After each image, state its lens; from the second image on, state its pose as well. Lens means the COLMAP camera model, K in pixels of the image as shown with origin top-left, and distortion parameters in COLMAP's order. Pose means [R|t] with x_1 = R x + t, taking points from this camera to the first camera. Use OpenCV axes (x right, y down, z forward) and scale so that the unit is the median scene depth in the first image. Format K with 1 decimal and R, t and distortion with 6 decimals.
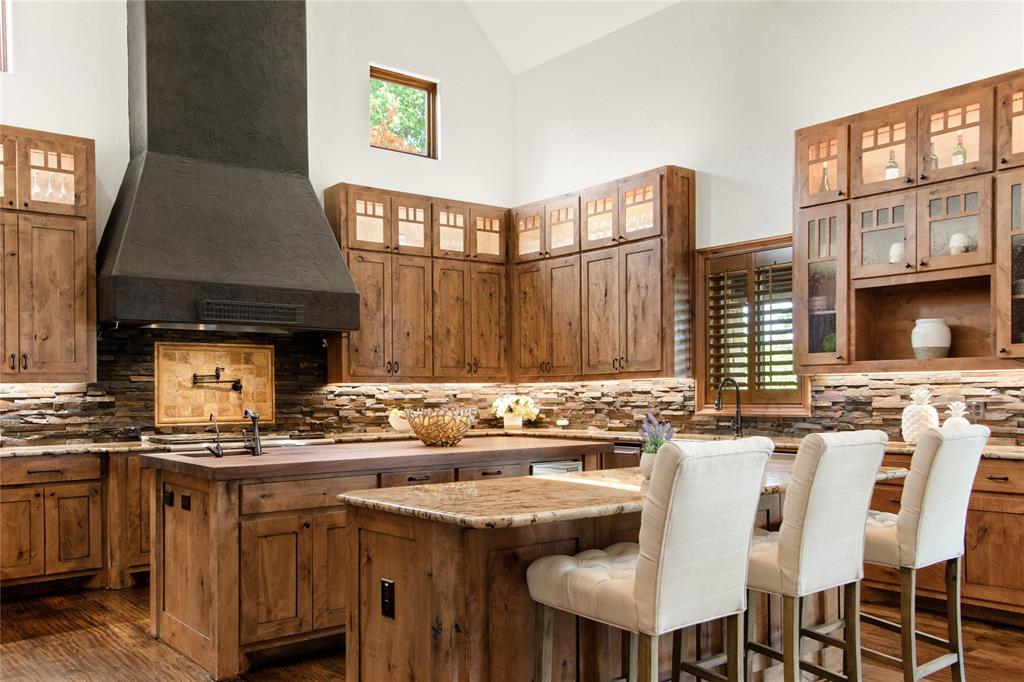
lens RADIAL K [[909.0, 0, 526.1], [0, 909.0, 391.4], [0, 0, 1]] dist [0.011310, 0.036259]
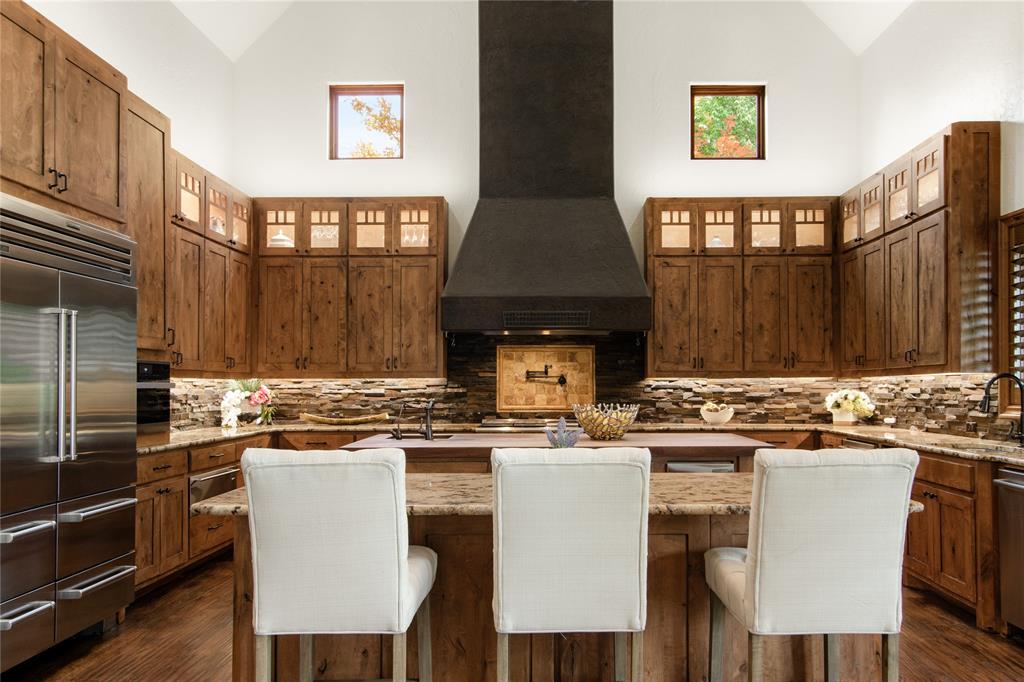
lens RADIAL K [[796.4, 0, 532.7], [0, 796.4, 367.2], [0, 0, 1]] dist [-0.000287, 0.023711]
pose [[0.762022, -0.006700, -0.647516, 0.336797], [-0.003455, 0.999890, -0.014411, -0.007896], [0.647542, 0.013218, 0.761915, 0.177480]]
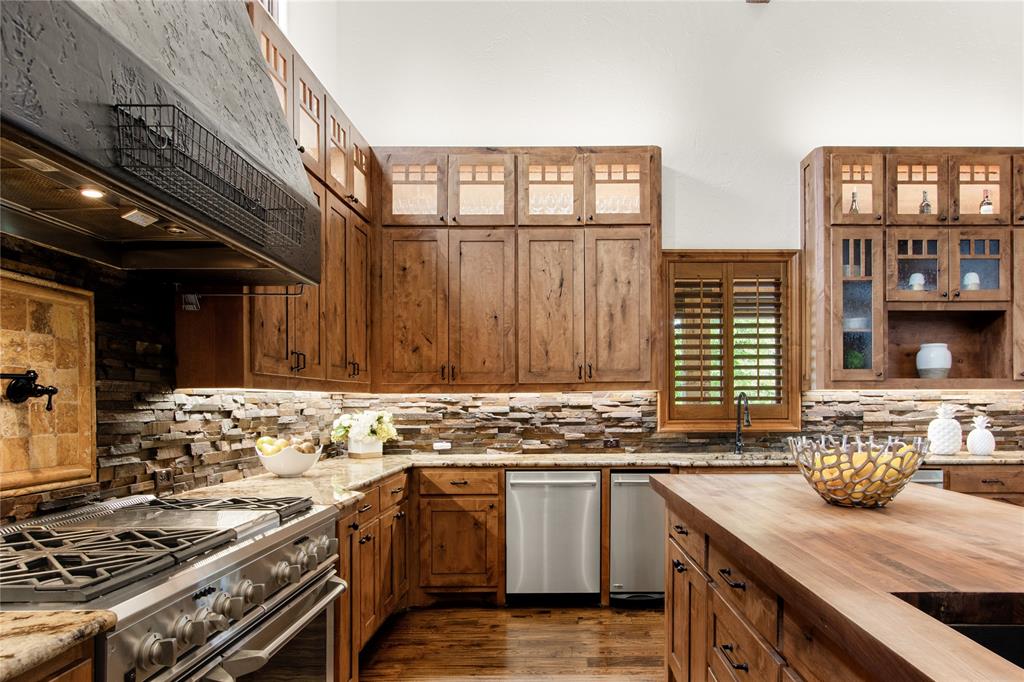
lens RADIAL K [[667.2, 0, 560.2], [0, 667.2, 403.5], [0, 0, 1]] dist [-0.001158, 0.009015]
pose [[0.614806, 0.004099, 0.788668, -0.401018], [-0.003930, 0.999990, -0.002133, -0.000615], [-0.788669, -0.001788, 0.614815, 0.675877]]
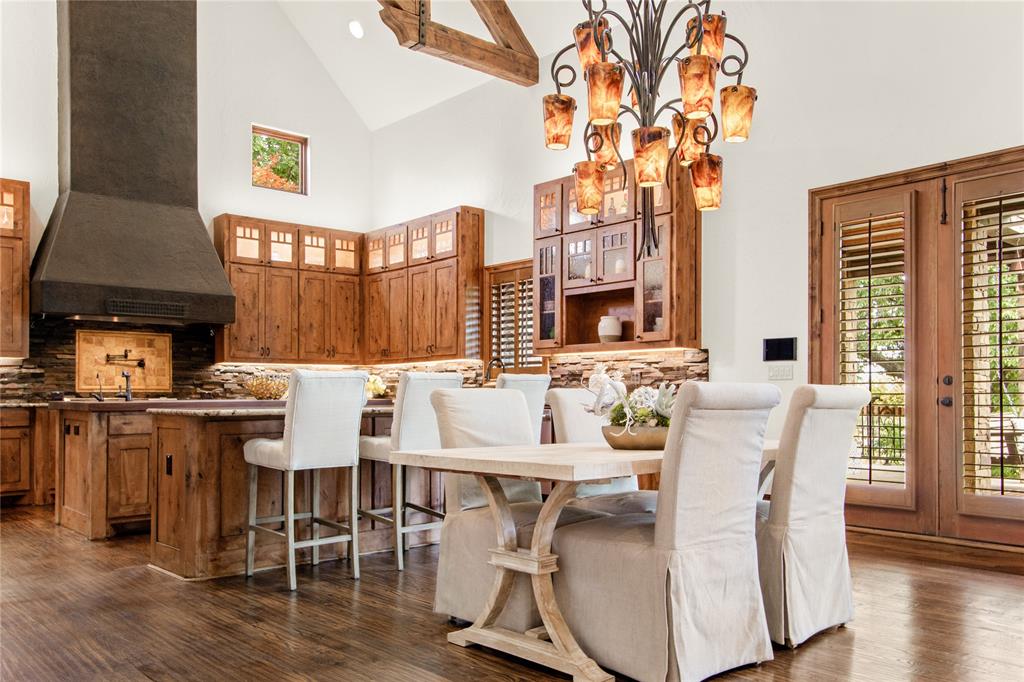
lens RADIAL K [[850.4, 0, 532.6], [0, 850.4, 381.0], [0, 0, 1]] dist [0.009924, 0.024592]
pose [[0.998553, 0.004828, 0.053551, 0.194276], [-0.004078, 0.999892, -0.014105, 0.035656], [-0.053614, 0.013866, 0.998465, -0.291779]]
